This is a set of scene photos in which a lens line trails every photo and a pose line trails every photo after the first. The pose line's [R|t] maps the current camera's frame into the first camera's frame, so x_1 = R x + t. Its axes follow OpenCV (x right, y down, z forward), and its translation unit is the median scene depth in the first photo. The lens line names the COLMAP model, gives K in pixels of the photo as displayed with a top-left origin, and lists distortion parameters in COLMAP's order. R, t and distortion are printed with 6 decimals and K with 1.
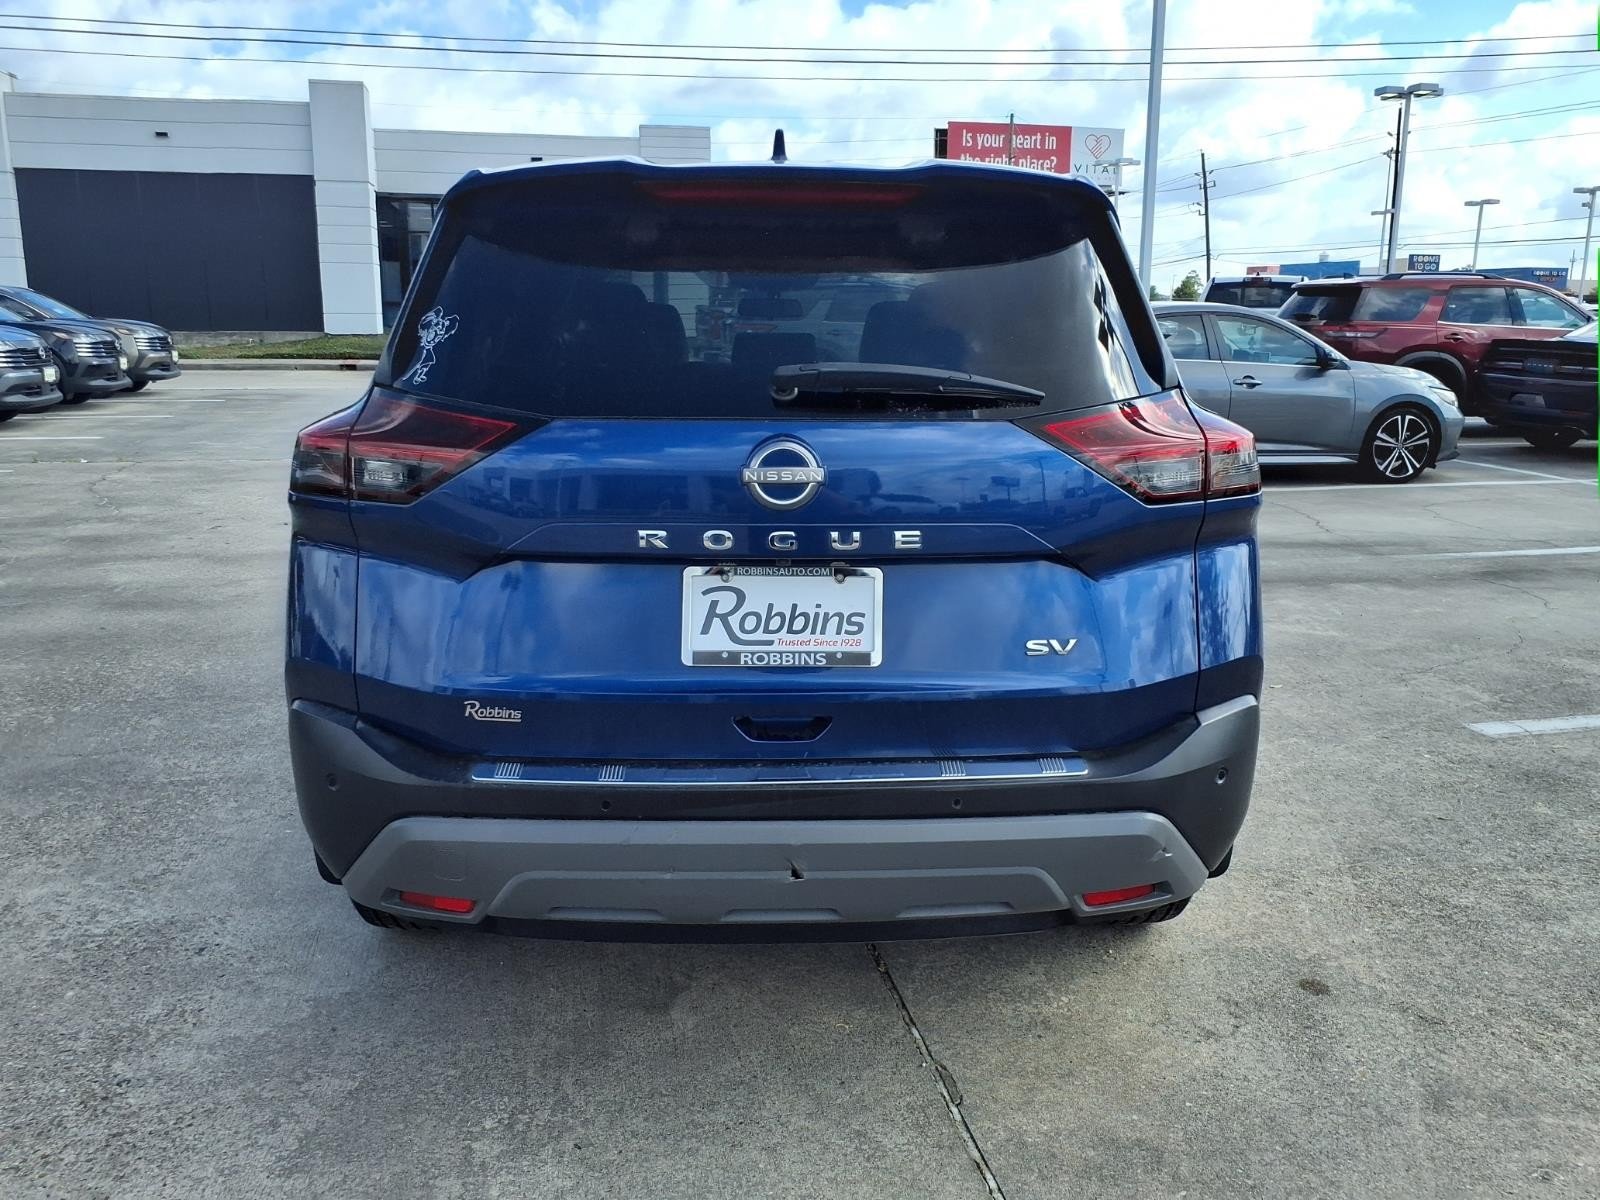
lens RADIAL K [[1273.2, 0, 801.6], [0, 1273.2, 621.6], [0, 0, 1]] dist [-0.007312, -0.007320]
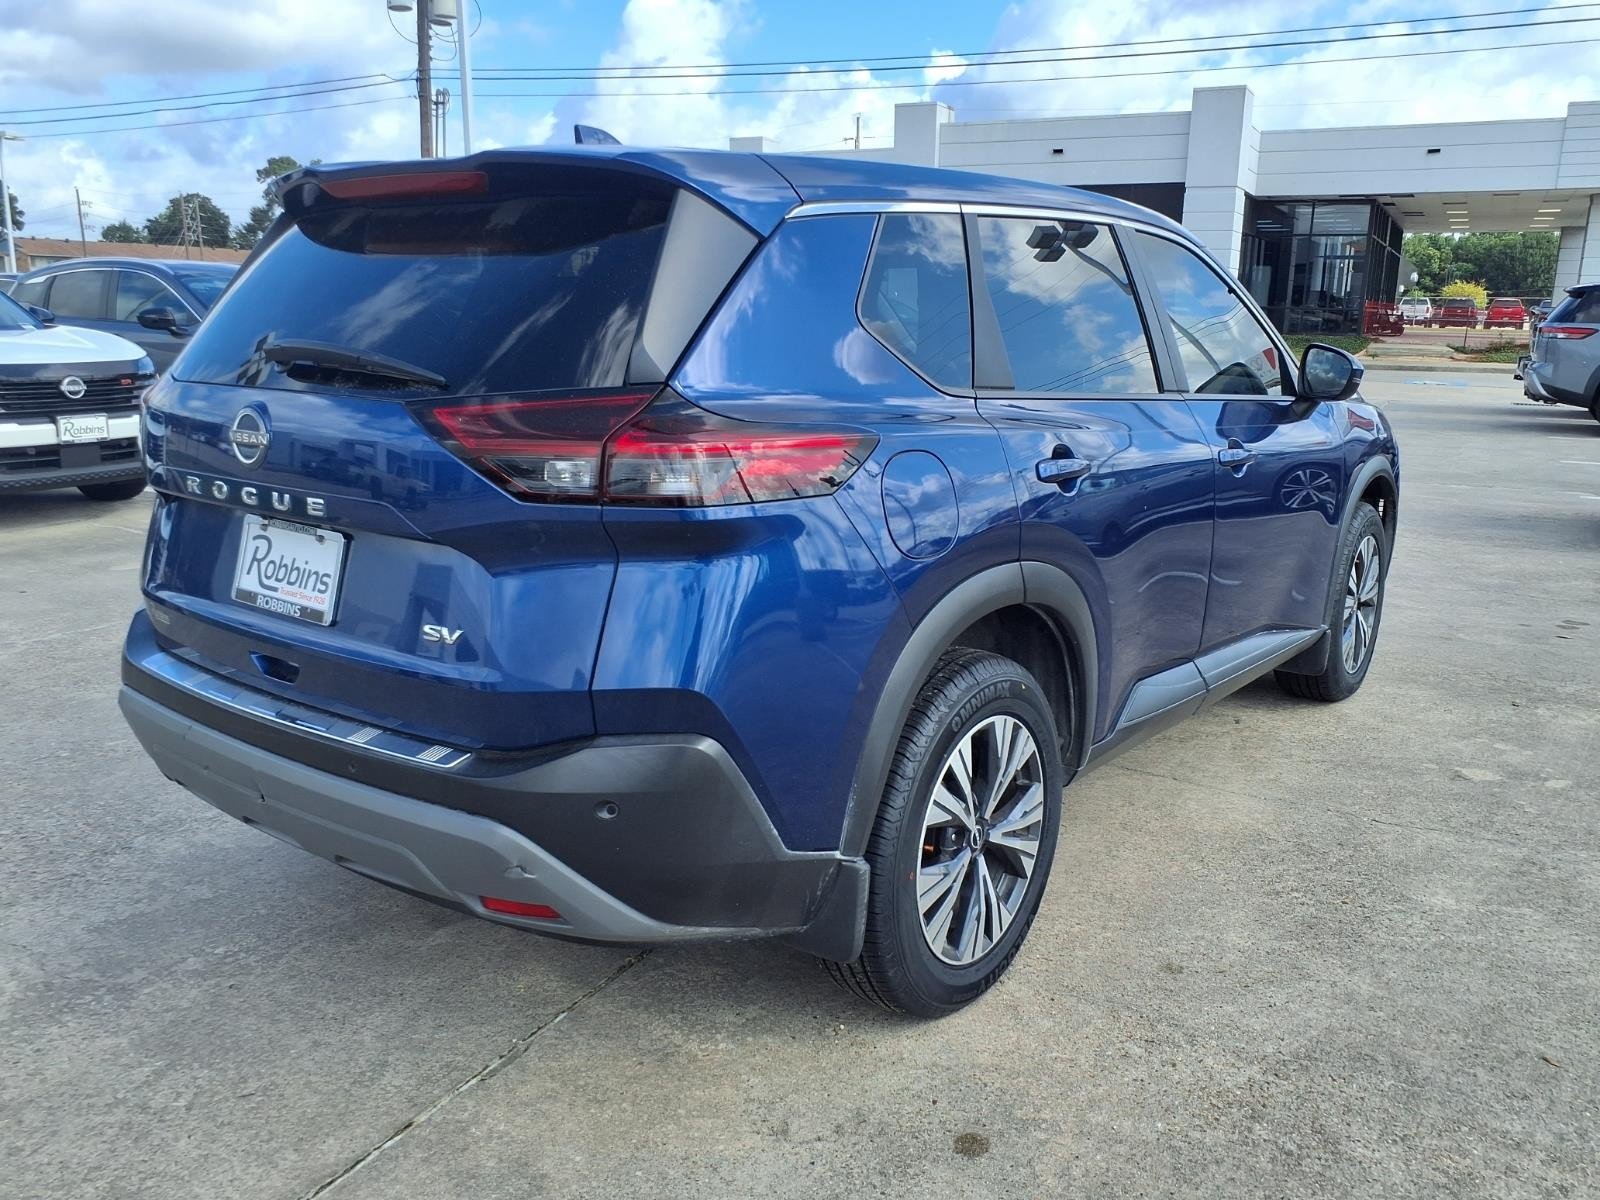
lens RADIAL K [[1250.6, 0, 811.5], [0, 1250.6, 672.5], [0, 0, 1]] dist [0.003860, -0.000026]
pose [[0.781897, 0.176937, -0.597771, 1.005125], [-0.155080, 0.983940, 0.088392, -0.081204], [0.603810, 0.023589, 0.796779, 0.408626]]
